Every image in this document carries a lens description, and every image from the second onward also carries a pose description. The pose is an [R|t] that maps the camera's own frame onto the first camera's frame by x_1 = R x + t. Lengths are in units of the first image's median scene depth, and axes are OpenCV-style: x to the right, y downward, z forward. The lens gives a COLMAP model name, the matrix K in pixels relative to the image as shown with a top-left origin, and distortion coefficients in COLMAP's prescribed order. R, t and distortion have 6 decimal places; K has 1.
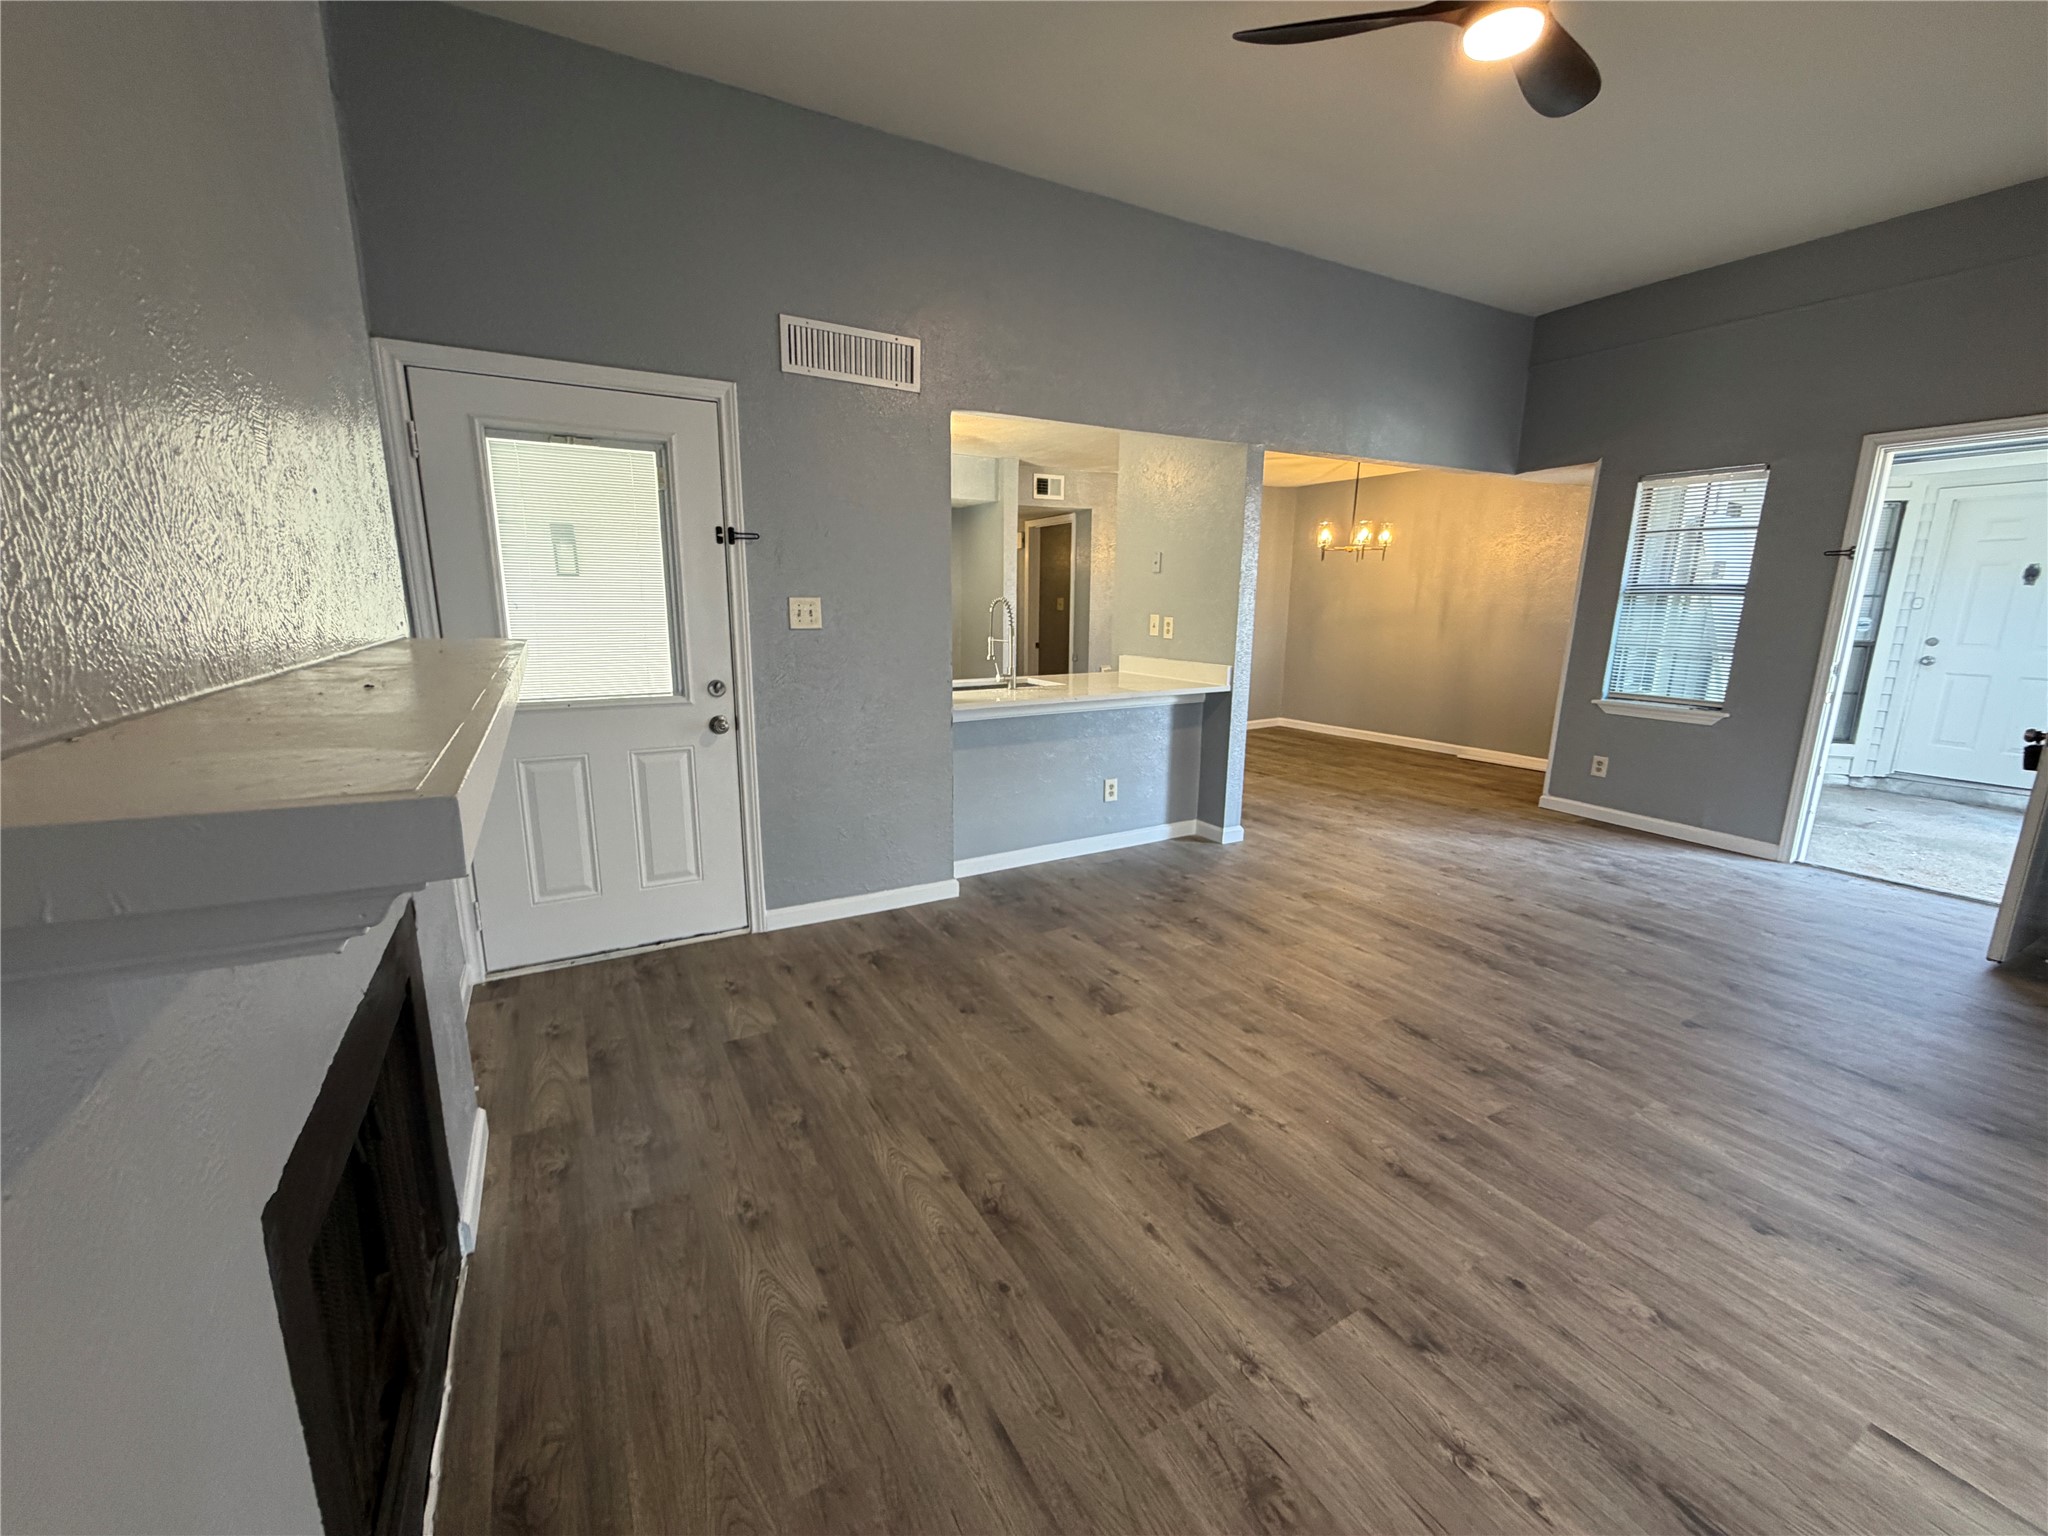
lens RADIAL K [[803.3, 0, 1010.4], [0, 803.3, 765.7], [0, 0, 1]] dist [-0.001148, -0.000035]
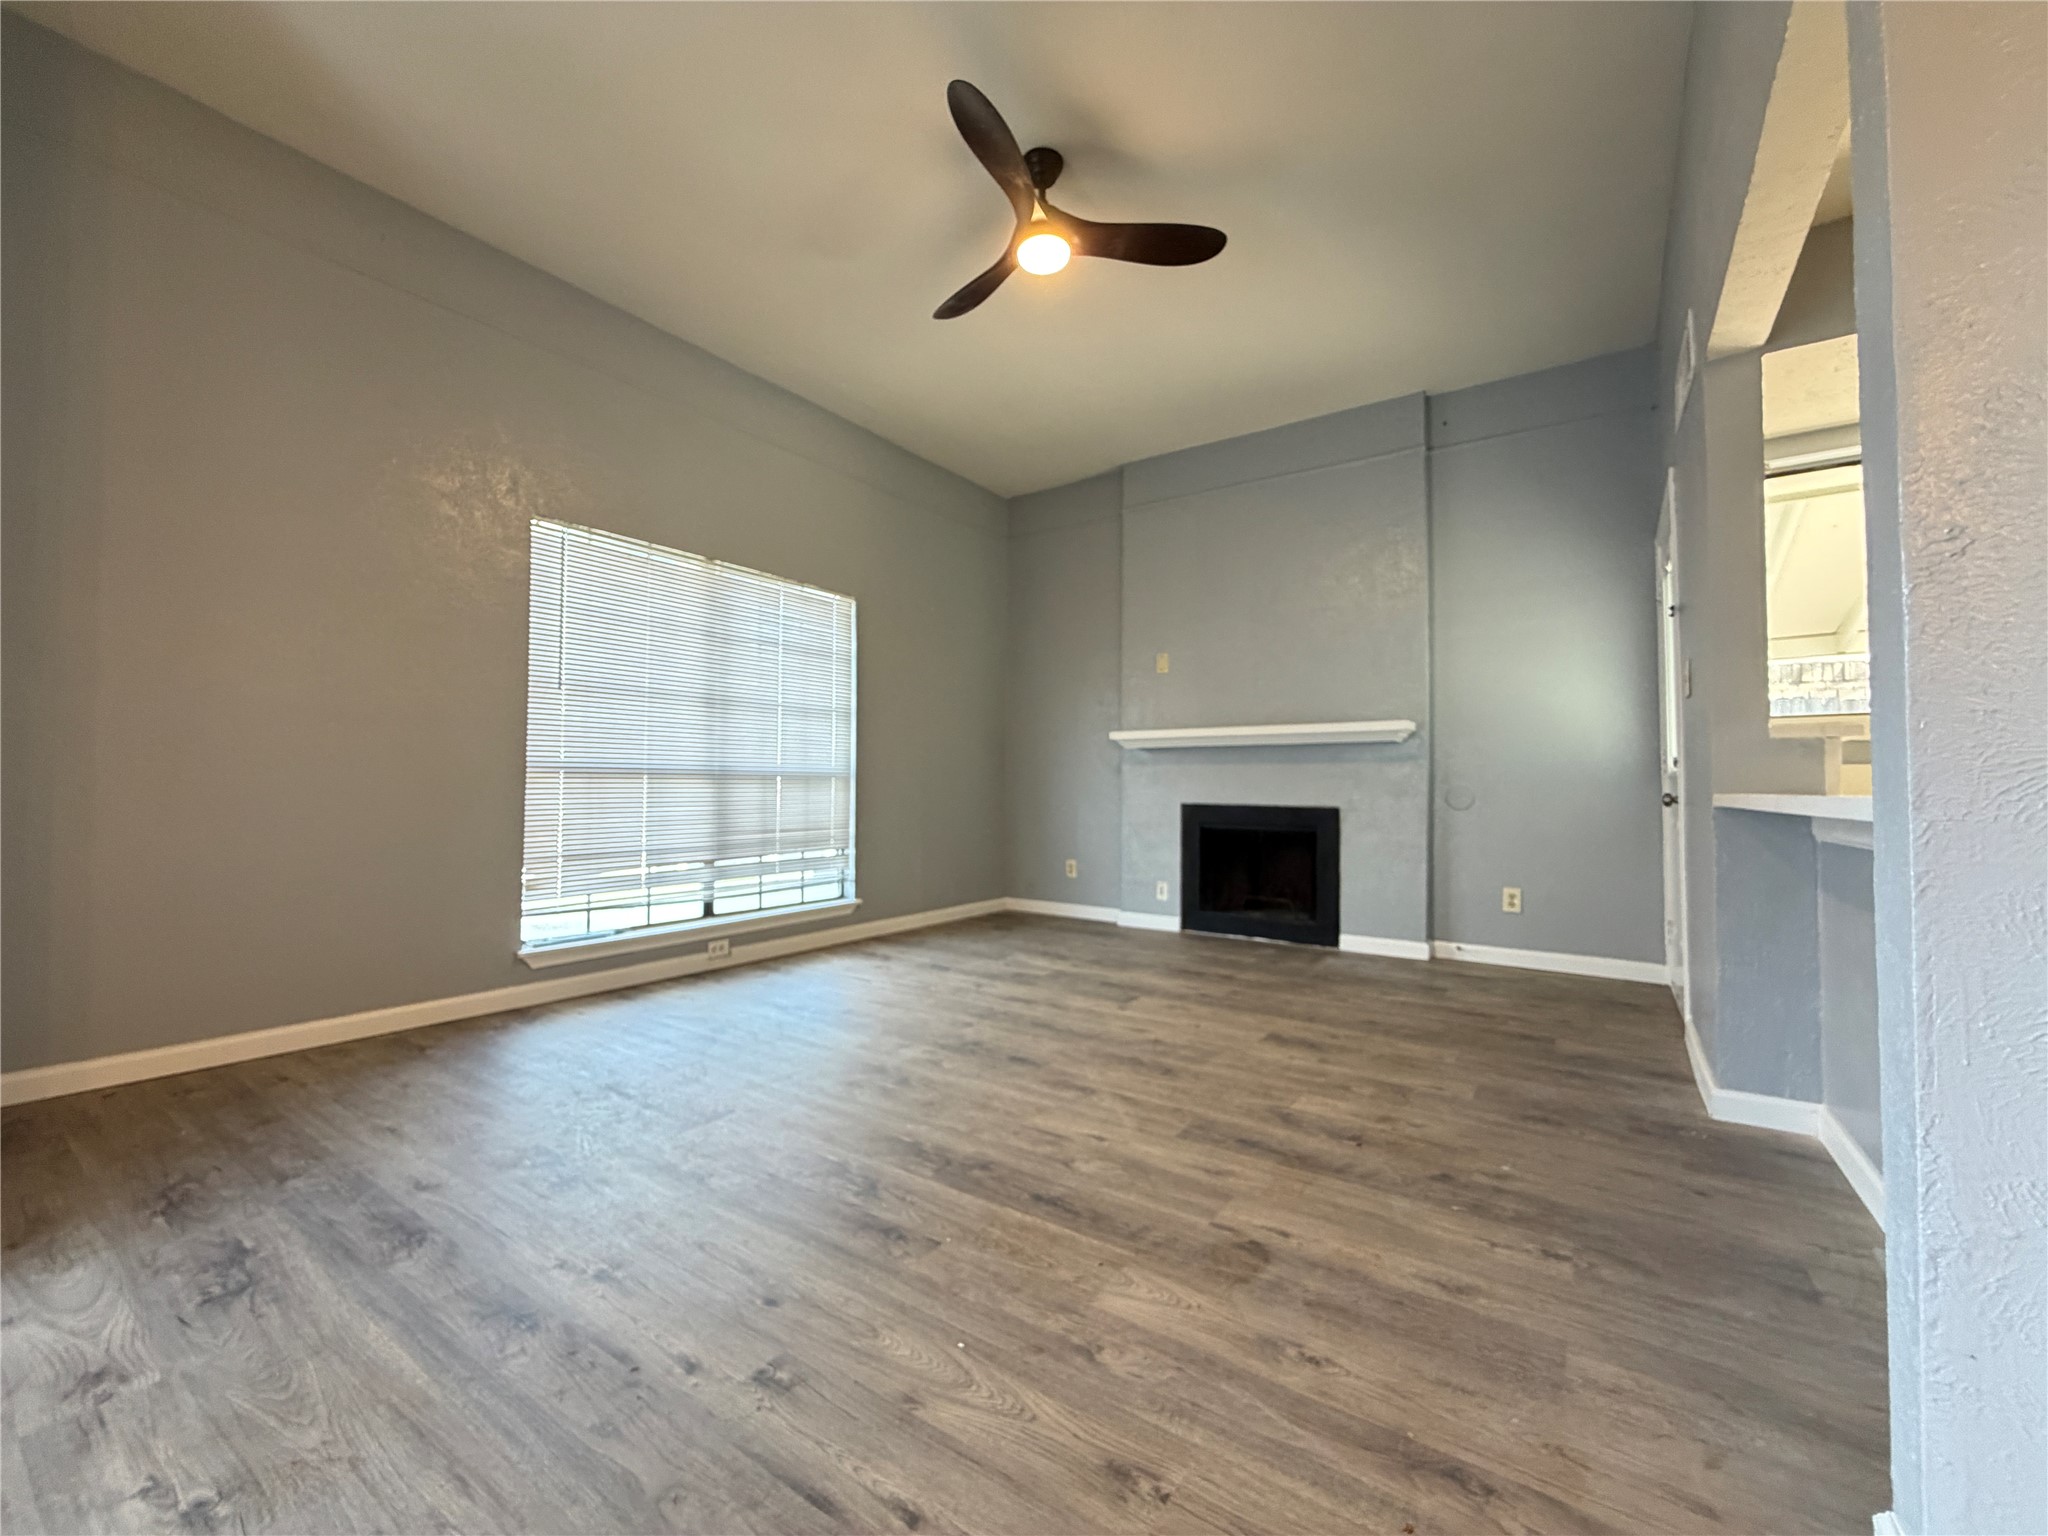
lens RADIAL K [[803.3, 0, 1010.4], [0, 803.3, 765.7], [0, 0, 1]] dist [-0.001148, -0.000035]
pose [[-0.902524, -0.020797, -0.430137, 0.722165], [-0.097697, 0.982678, 0.157479, -0.147766], [0.419411, 0.184152, -0.888922, 1.372806]]
